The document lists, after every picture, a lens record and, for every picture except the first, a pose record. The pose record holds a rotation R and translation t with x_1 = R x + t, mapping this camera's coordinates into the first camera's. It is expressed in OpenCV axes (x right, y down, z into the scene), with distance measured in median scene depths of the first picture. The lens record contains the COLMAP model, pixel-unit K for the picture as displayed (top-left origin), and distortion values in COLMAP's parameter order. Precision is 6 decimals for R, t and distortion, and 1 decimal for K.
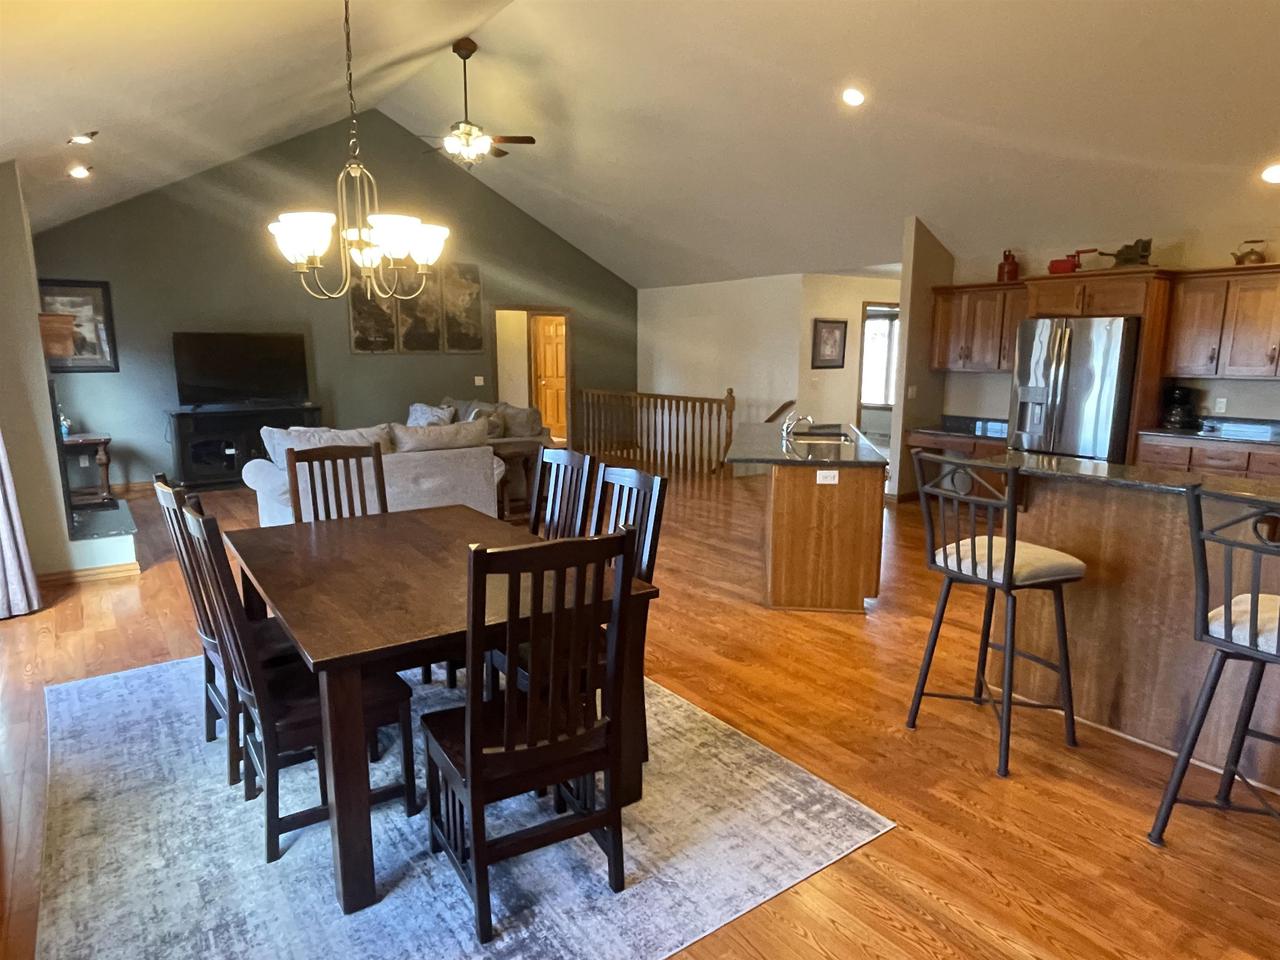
lens RADIAL K [[773.4, 0, 640.0], [0, 773.4, 480.0], [0, 0, 1]] dist [0.001904, 0.000830]
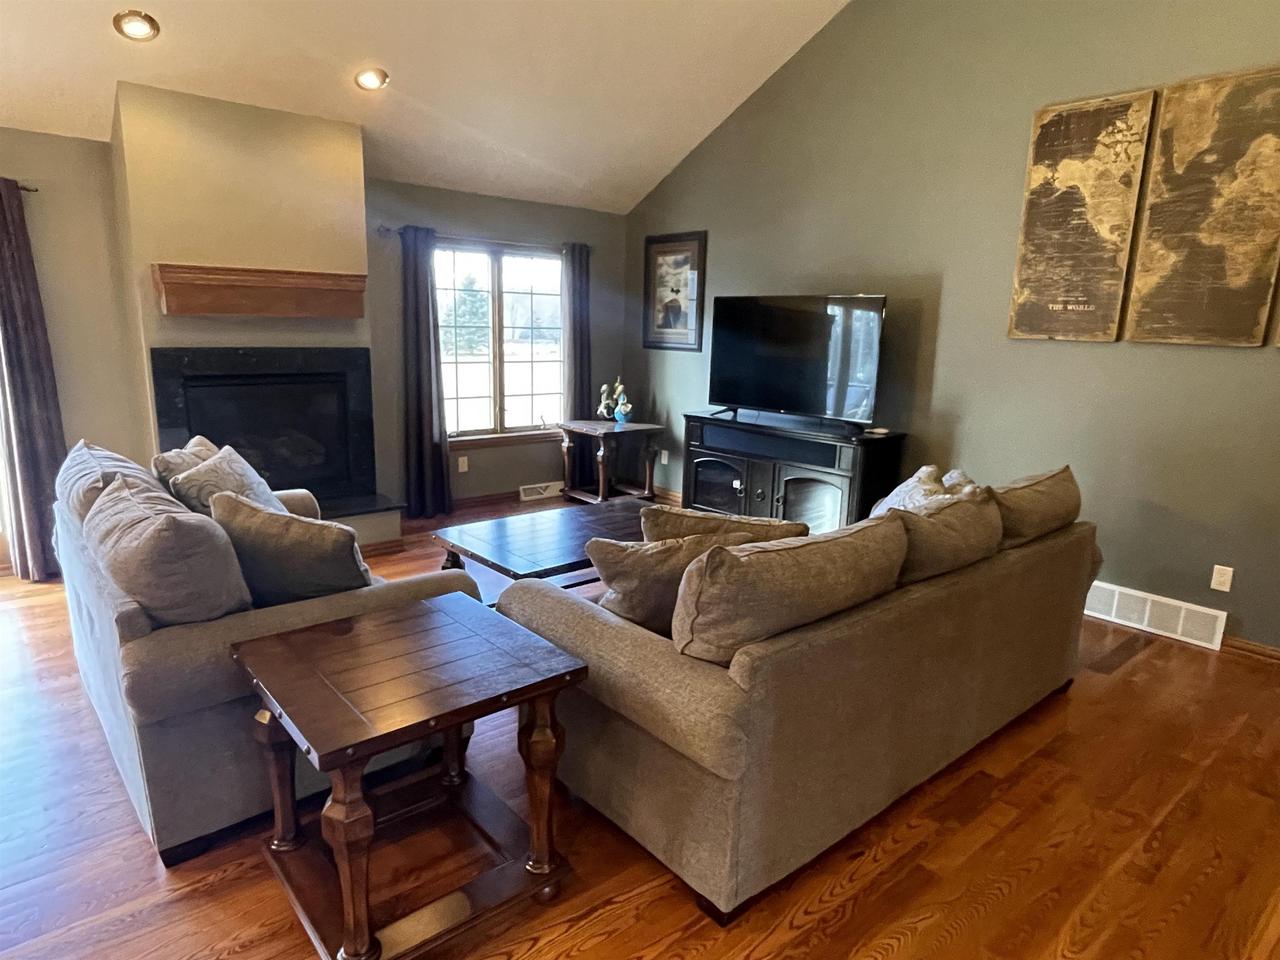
lens RADIAL K [[773.4, 0, 640.0], [0, 773.4, 480.0], [0, 0, 1]] dist [0.001904, 0.000830]
pose [[0.078840, 0.203701, -0.975854, 0.075491], [-0.195012, 0.963139, 0.185292, -0.125631], [0.977627, 0.175694, 0.115658, 0.748191]]
